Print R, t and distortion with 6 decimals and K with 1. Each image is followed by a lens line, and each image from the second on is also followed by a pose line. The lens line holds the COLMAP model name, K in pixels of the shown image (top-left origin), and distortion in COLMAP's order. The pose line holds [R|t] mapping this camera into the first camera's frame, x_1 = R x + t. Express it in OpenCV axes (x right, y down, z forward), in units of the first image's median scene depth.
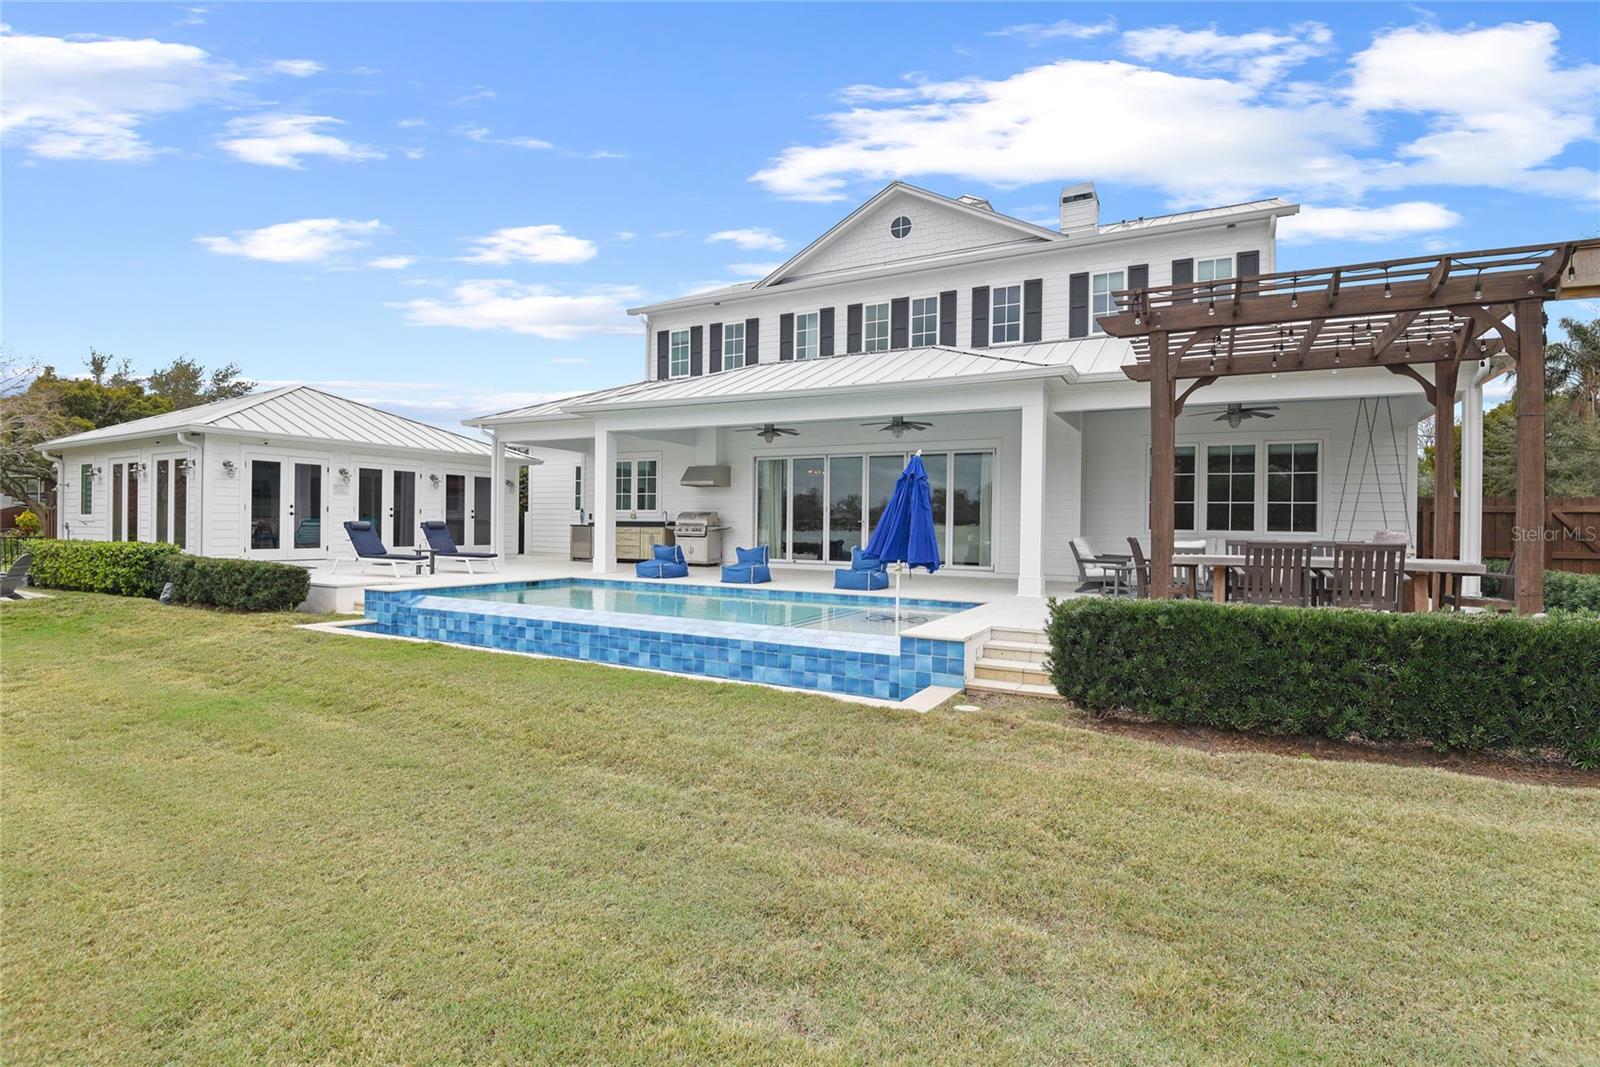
lens RADIAL K [[763.6, 0, 791.5], [0, 763.6, 520.2], [0, 0, 1]] dist [-0.018423, -0.000993]
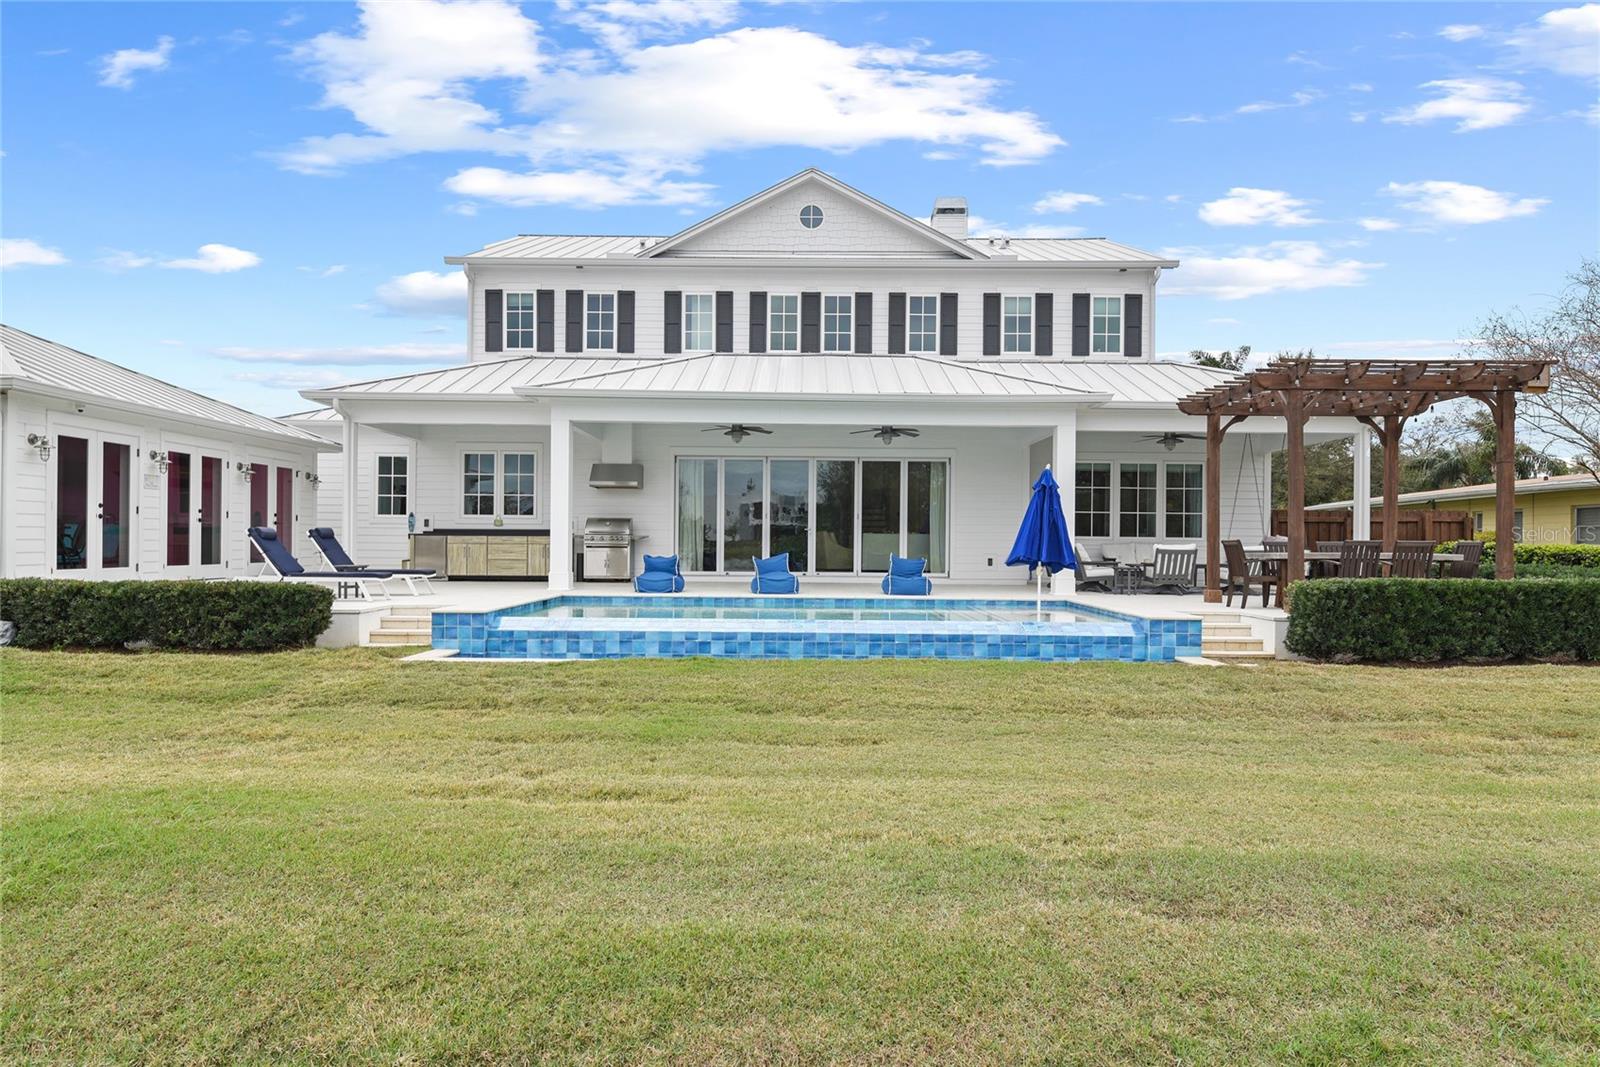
lens RADIAL K [[968.1, 0, 799.0], [0, 968.1, 528.0], [0, 0, 1]] dist [0.004807, -0.005307]
pose [[0.881219, 0.002139, 0.472703, -0.457161], [0.000029, 0.999990, -0.004579, 0.005062], [-0.472708, 0.004049, 0.881210, -0.045914]]
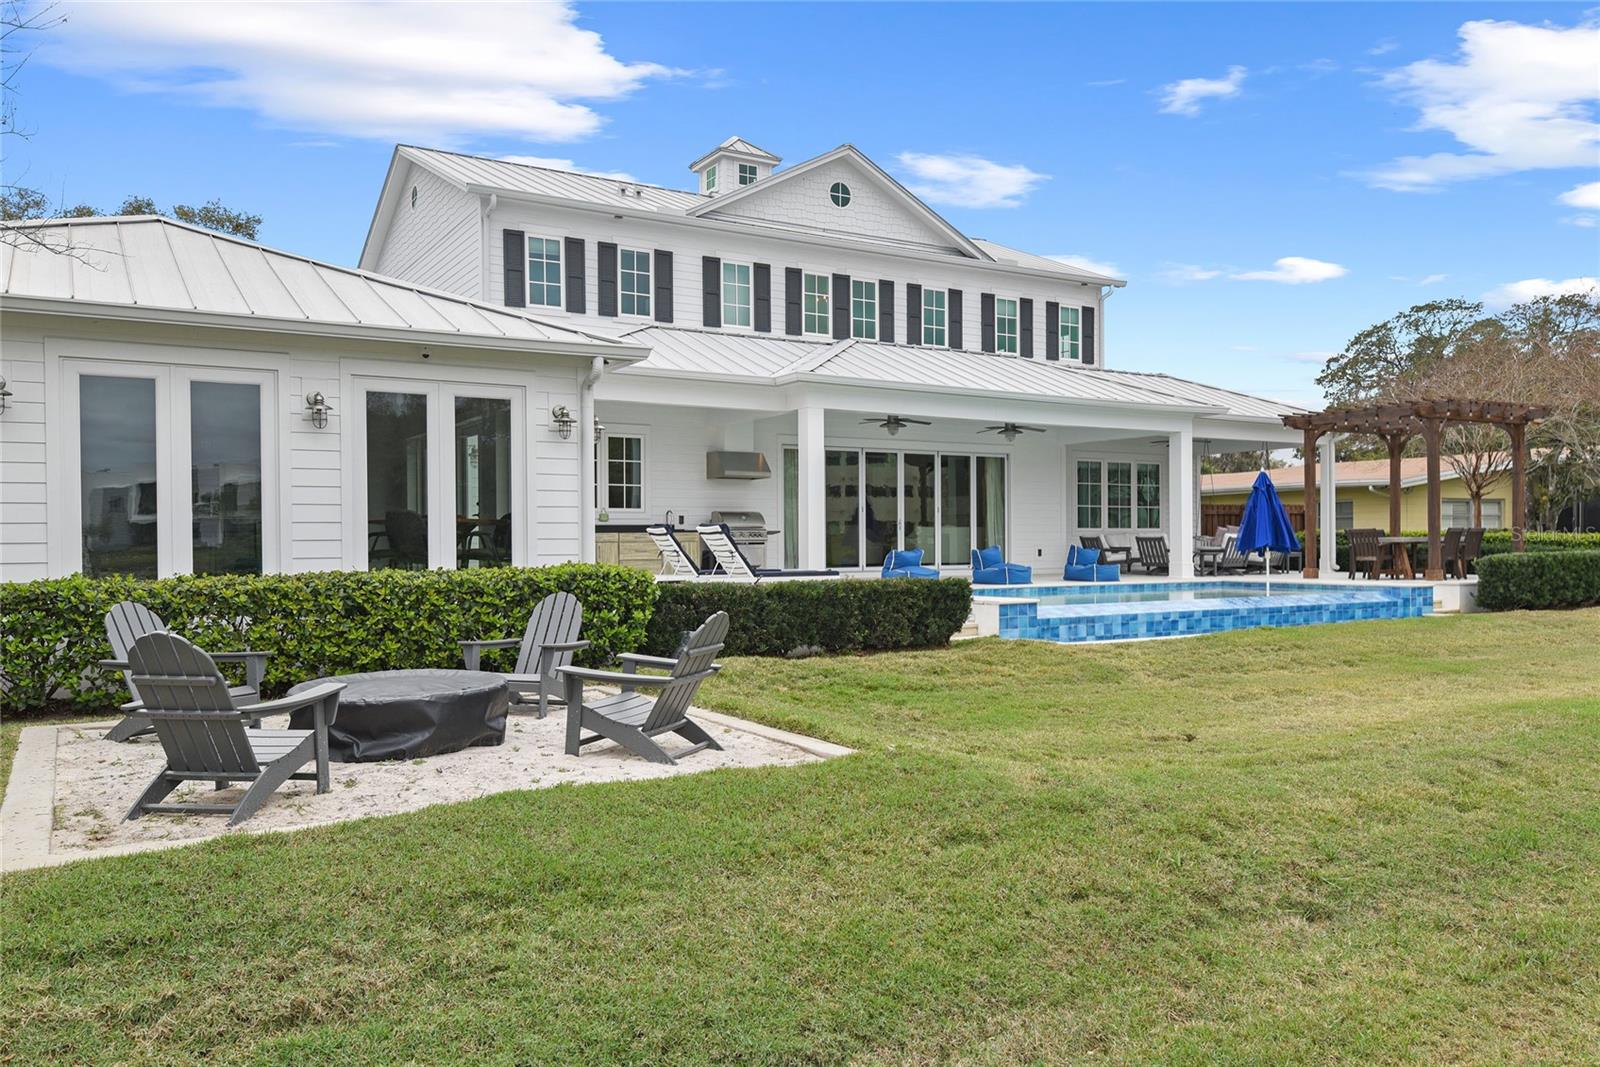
lens RADIAL K [[1202.2, 0, 808.0], [0, 1202.2, 530.9], [0, 0, 1]] dist [0.025130, -0.000809]
pose [[0.498926, -0.009370, 0.866594, -1.168145], [0.006395, 0.999954, 0.007129, 0.000704], [-0.866621, 0.001985, 0.498963, 0.344172]]
